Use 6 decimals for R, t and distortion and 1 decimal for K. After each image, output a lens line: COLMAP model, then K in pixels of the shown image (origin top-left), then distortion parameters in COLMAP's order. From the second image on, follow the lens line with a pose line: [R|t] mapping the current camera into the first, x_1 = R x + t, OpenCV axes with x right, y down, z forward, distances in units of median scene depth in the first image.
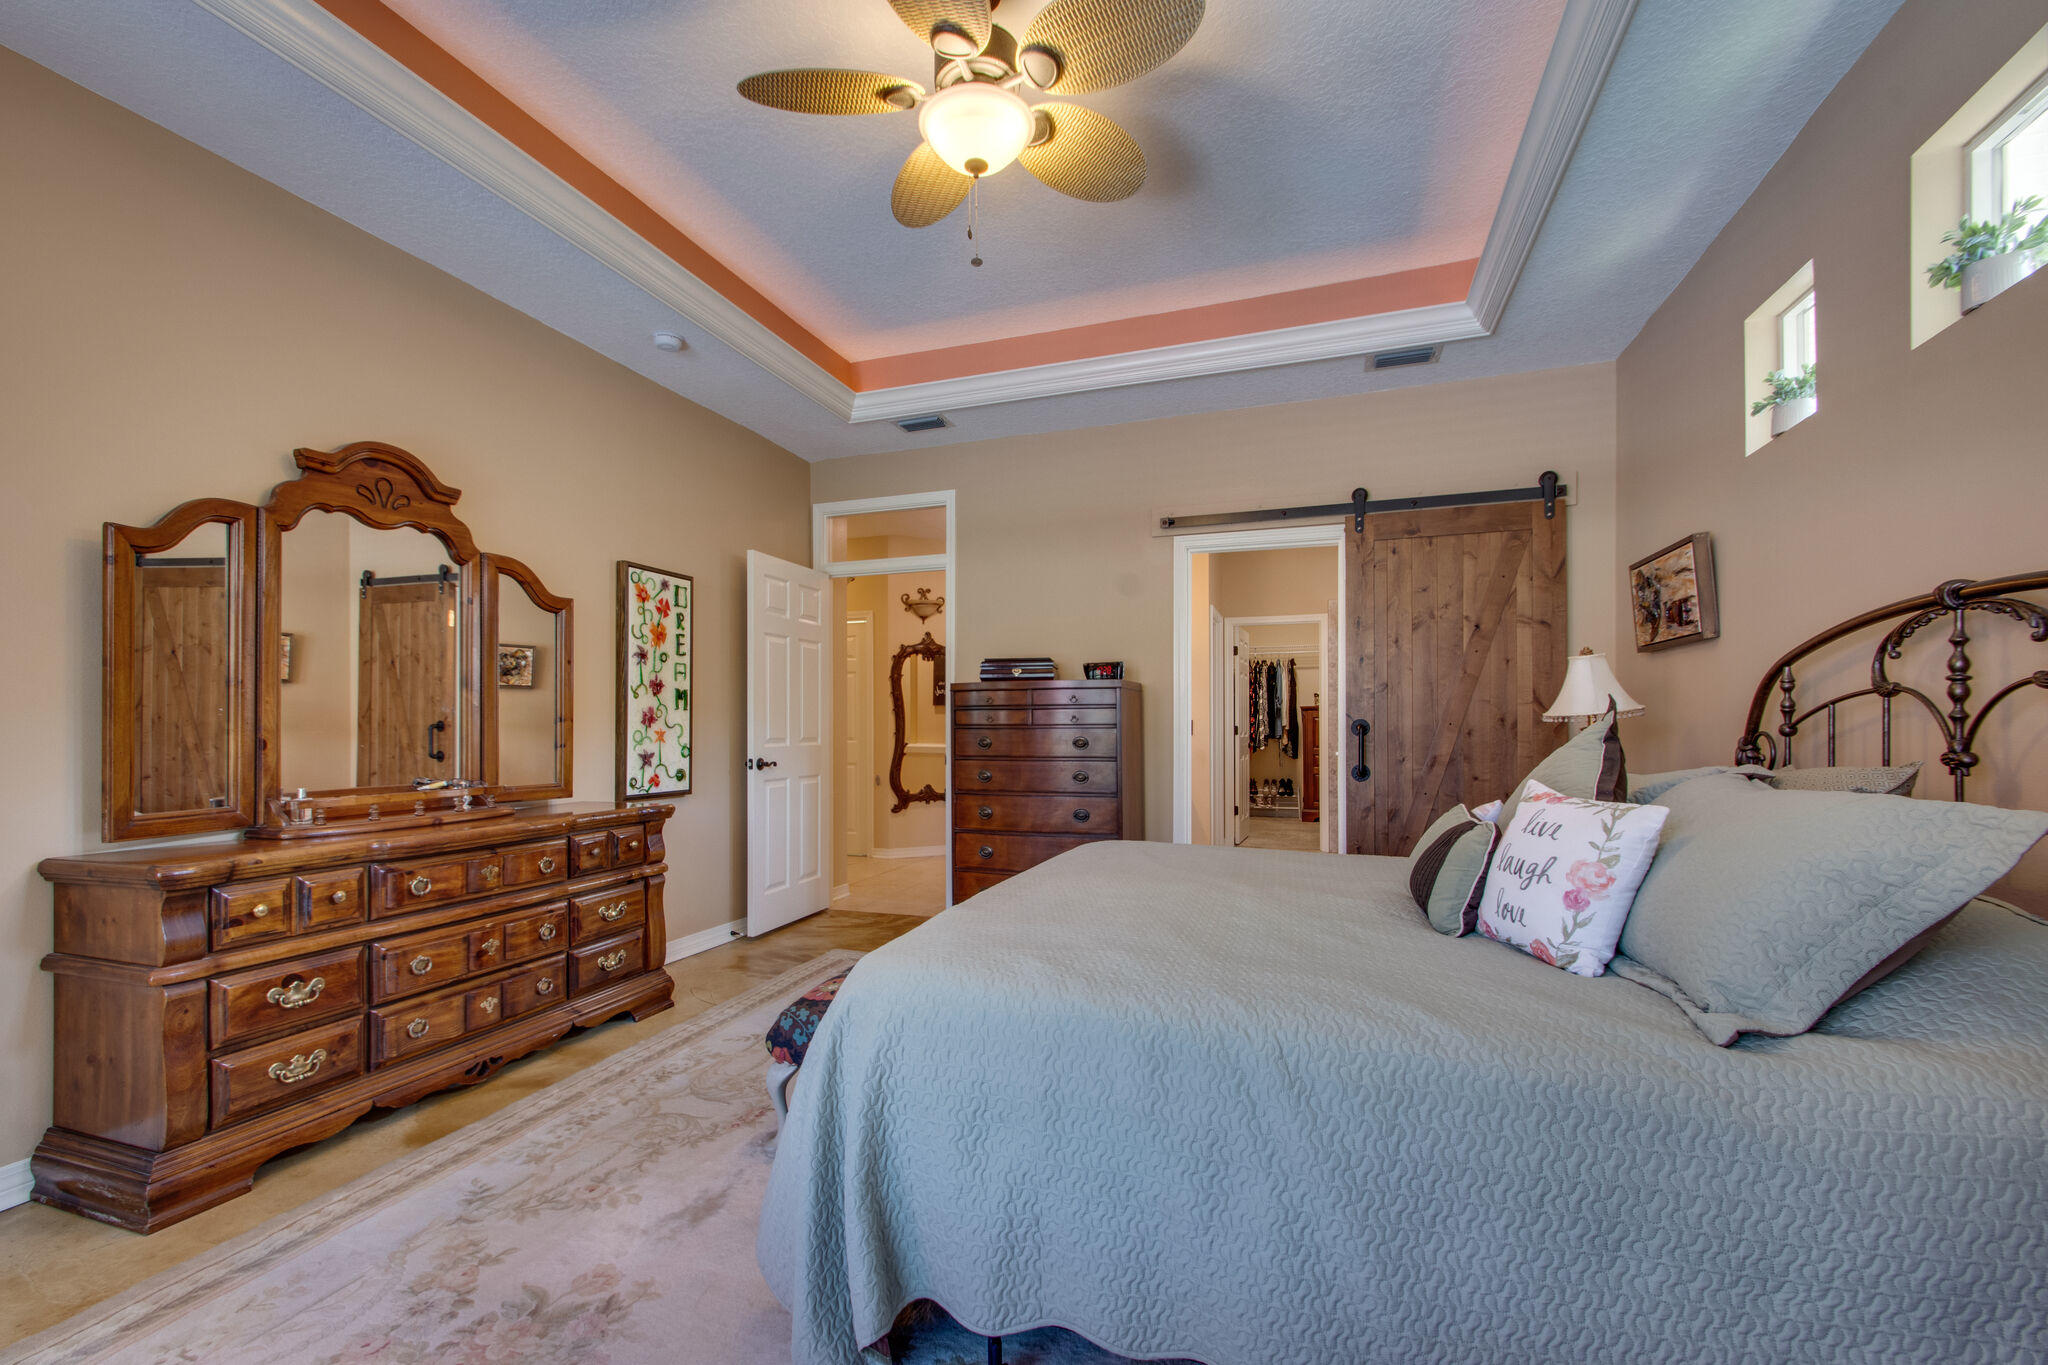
lens RADIAL K [[900.2, 0, 995.6], [0, 900.2, 726.7], [0, 0, 1]] dist [0.002063, -0.000481]
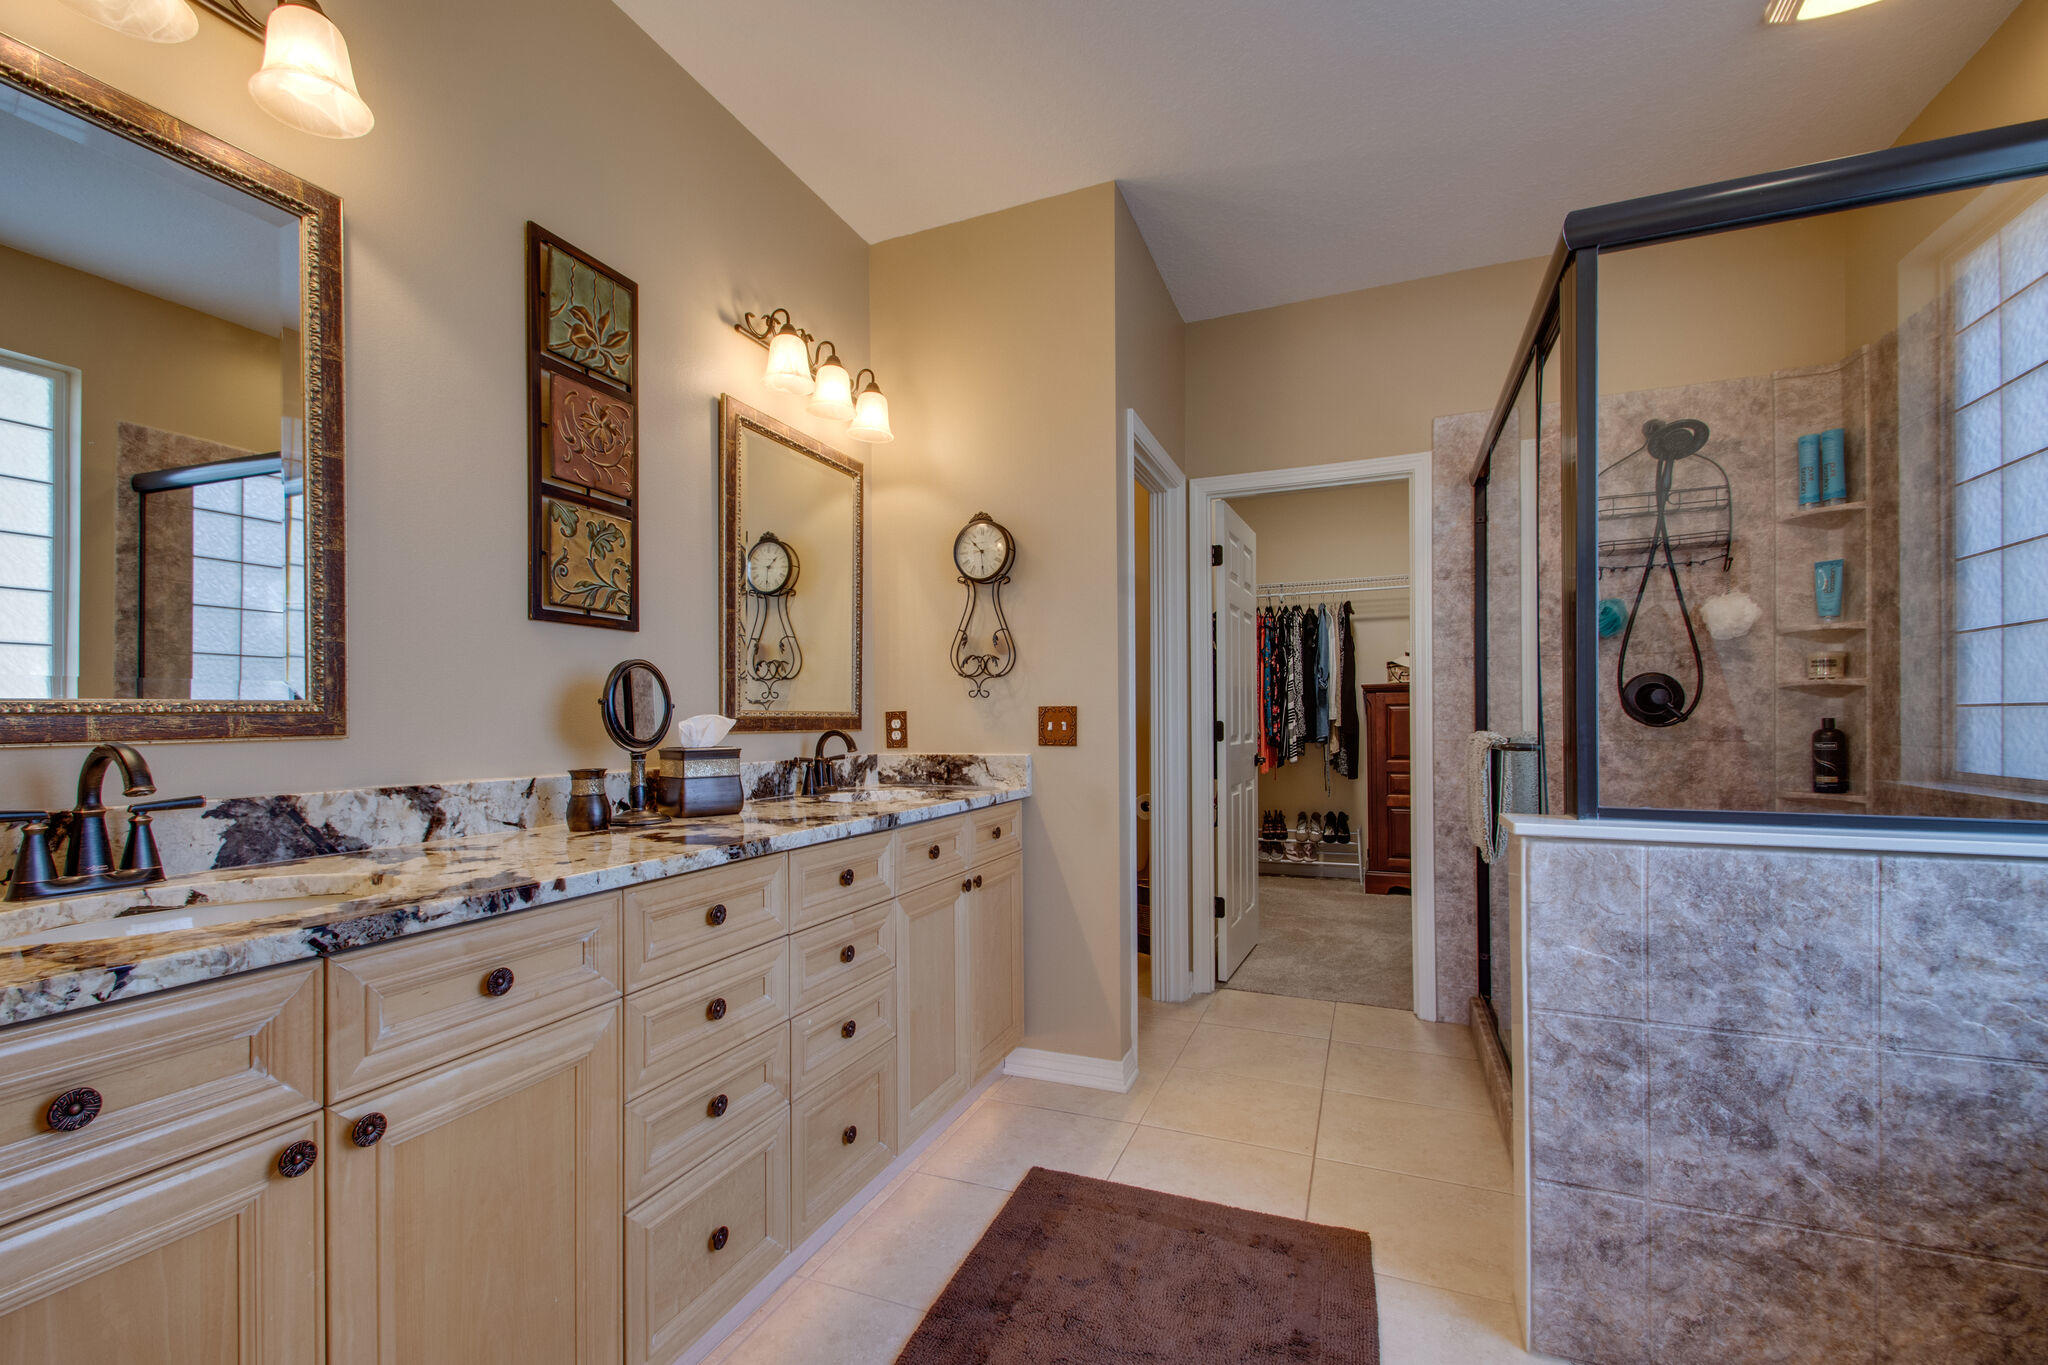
lens RADIAL K [[900.2, 0, 995.6], [0, 900.2, 726.7], [0, 0, 1]] dist [0.002063, -0.000481]
pose [[0.998264, -0.003970, -0.058758, 0.142236], [0.004315, 0.999974, 0.005746, -0.000954], [0.058734, -0.005990, 0.998256, 0.422828]]
